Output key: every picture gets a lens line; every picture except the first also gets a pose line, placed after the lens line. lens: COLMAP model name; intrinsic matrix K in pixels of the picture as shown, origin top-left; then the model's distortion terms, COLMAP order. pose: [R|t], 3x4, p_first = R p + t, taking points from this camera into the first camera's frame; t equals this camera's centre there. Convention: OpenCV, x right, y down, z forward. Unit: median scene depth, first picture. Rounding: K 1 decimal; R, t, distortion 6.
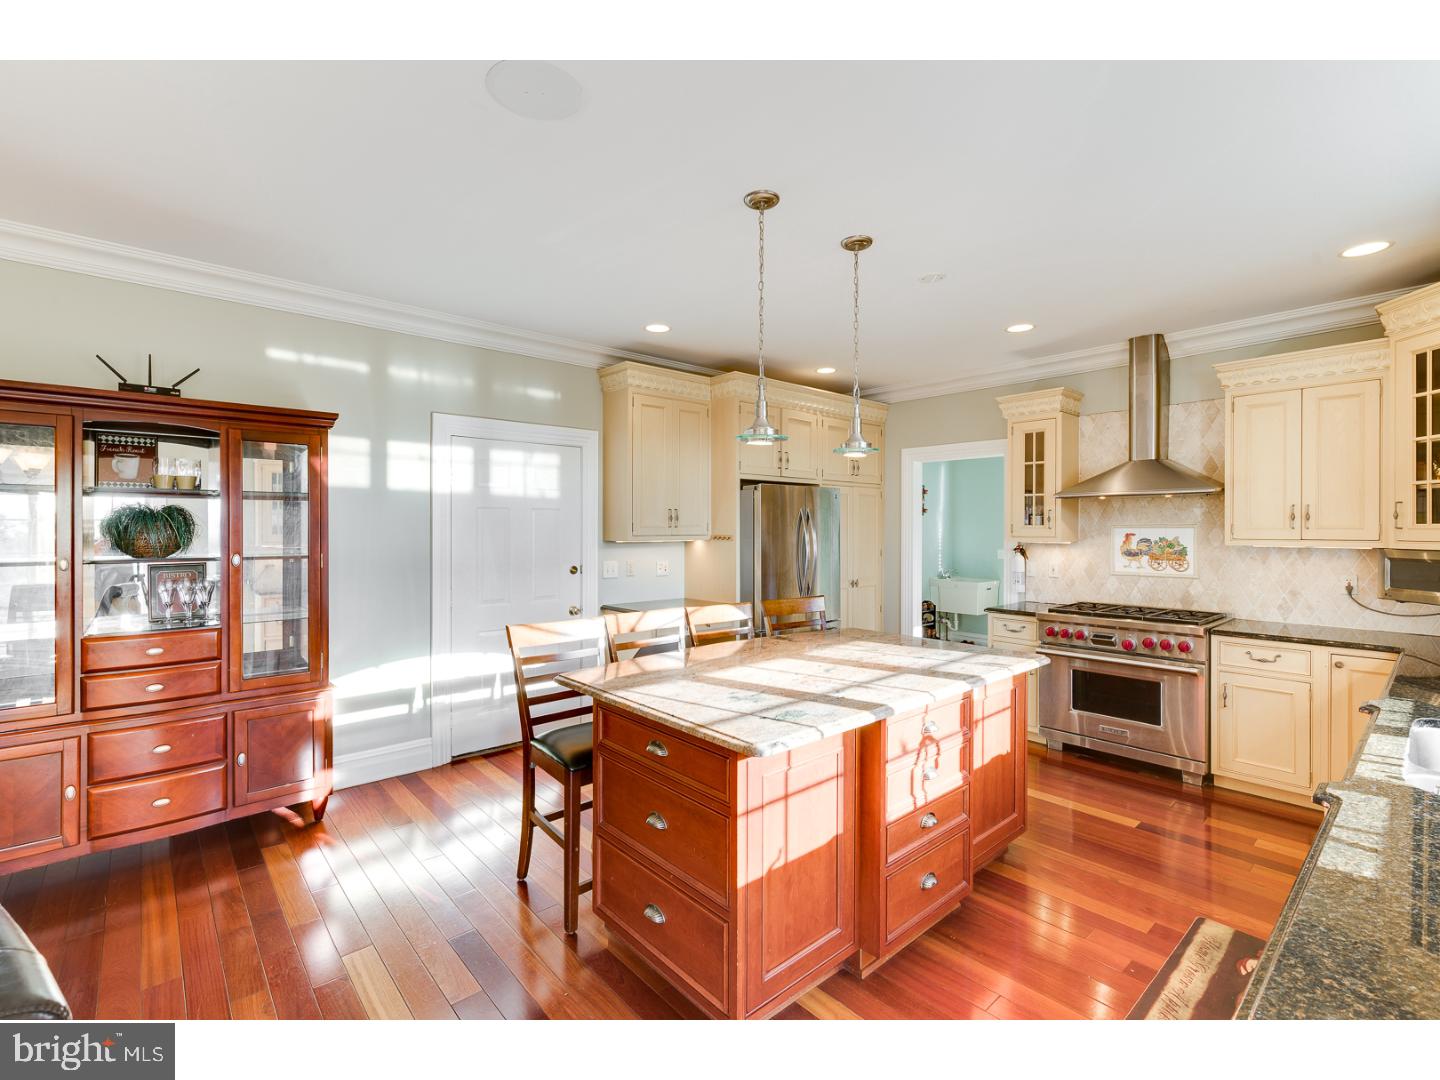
lens RADIAL K [[650.3, 0, 716.5], [0, 650.3, 531.8], [0, 0, 1]] dist [0.001523, 0.000537]
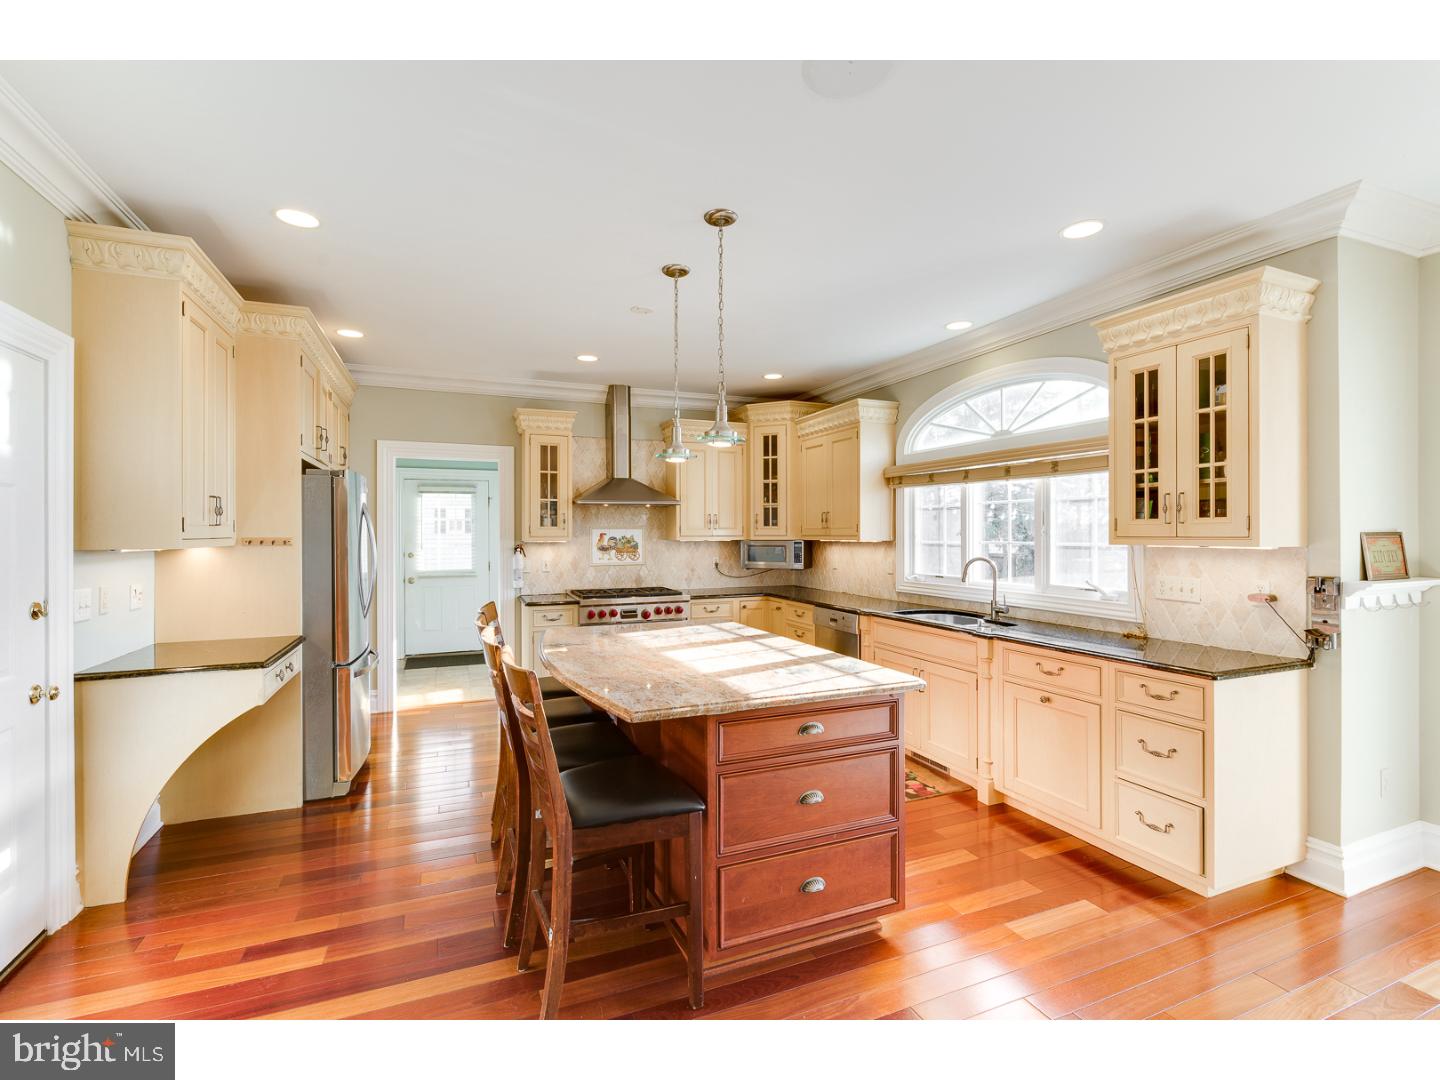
lens RADIAL K [[658.7, 0, 708.3], [0, 658.7, 538.6], [0, 0, 1]] dist [-0.003504, -0.000003]
pose [[0.324717, -0.009784, 0.945760, -0.567320], [0.009524, 0.999930, 0.007075, 0.006118], [-0.945763, 0.006710, 0.324788, 0.395143]]
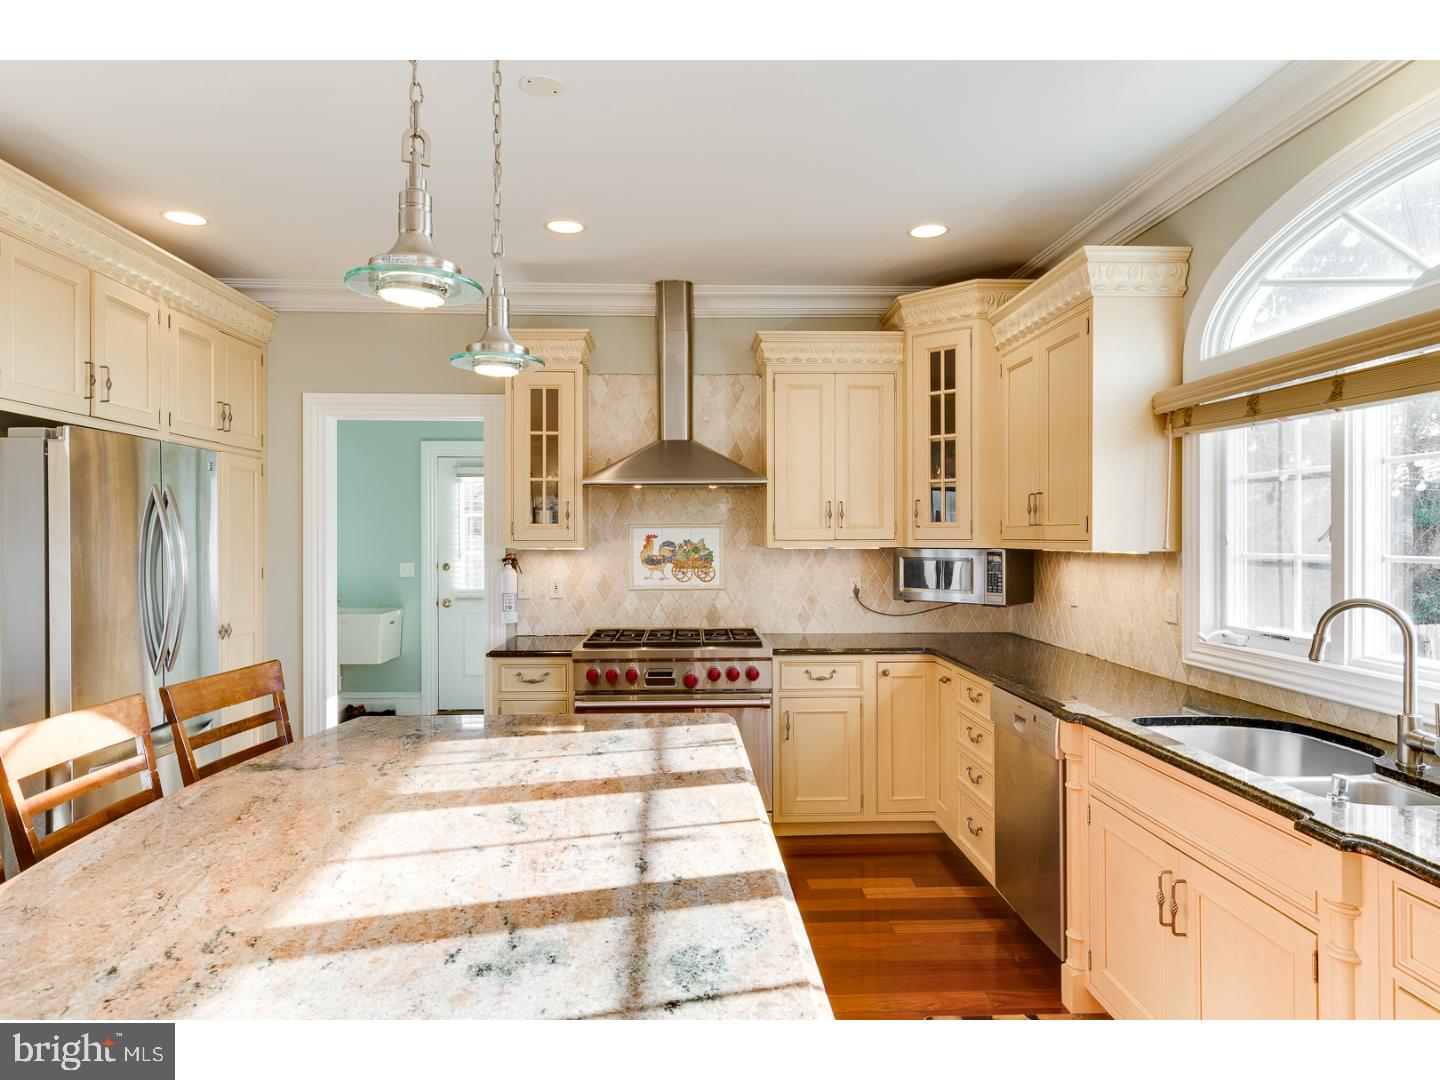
lens RADIAL K [[883.8, 0, 708.4], [0, 883.8, 537.9], [0, 0, 1]] dist [0.005212, 0.002303]
pose [[0.628894, -0.003548, 0.777483, -0.142251], [0.007740, 0.999969, -0.001697, 0.008464], [-0.777453, 0.007085, 0.628901, 0.305654]]
